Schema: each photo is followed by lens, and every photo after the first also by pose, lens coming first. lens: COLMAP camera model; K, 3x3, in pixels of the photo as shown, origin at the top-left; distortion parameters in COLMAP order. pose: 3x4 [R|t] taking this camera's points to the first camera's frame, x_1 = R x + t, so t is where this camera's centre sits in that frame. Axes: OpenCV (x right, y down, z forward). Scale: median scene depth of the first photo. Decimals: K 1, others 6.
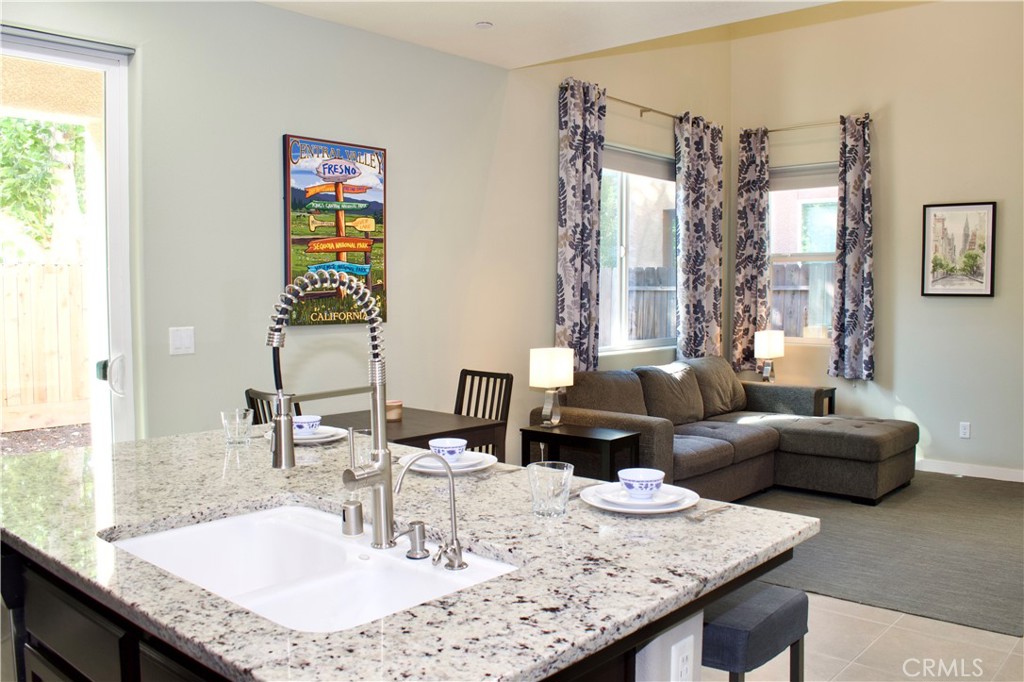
lens RADIAL K [[874.1, 0, 512.0], [0, 874.1, 341.0], [0, 0, 1]] dist [-0.090734, 0.015284]
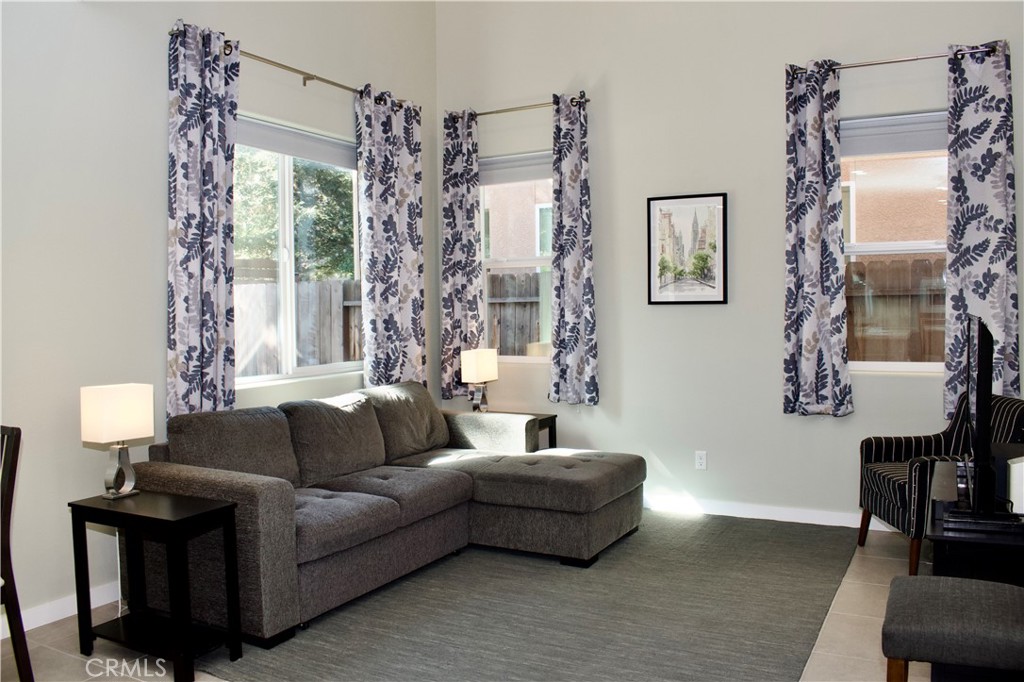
lens RADIAL K [[833.0, 0, 512.0], [0, 833.0, 341.0], [0, 0, 1]] dist [-0.088584, 0.004606]
pose [[0.974610, -0.022378, 0.222790, 0.155203], [0.027052, 0.999473, -0.017949, -0.004859], [-0.222271, 0.023520, 0.974701, 0.216756]]
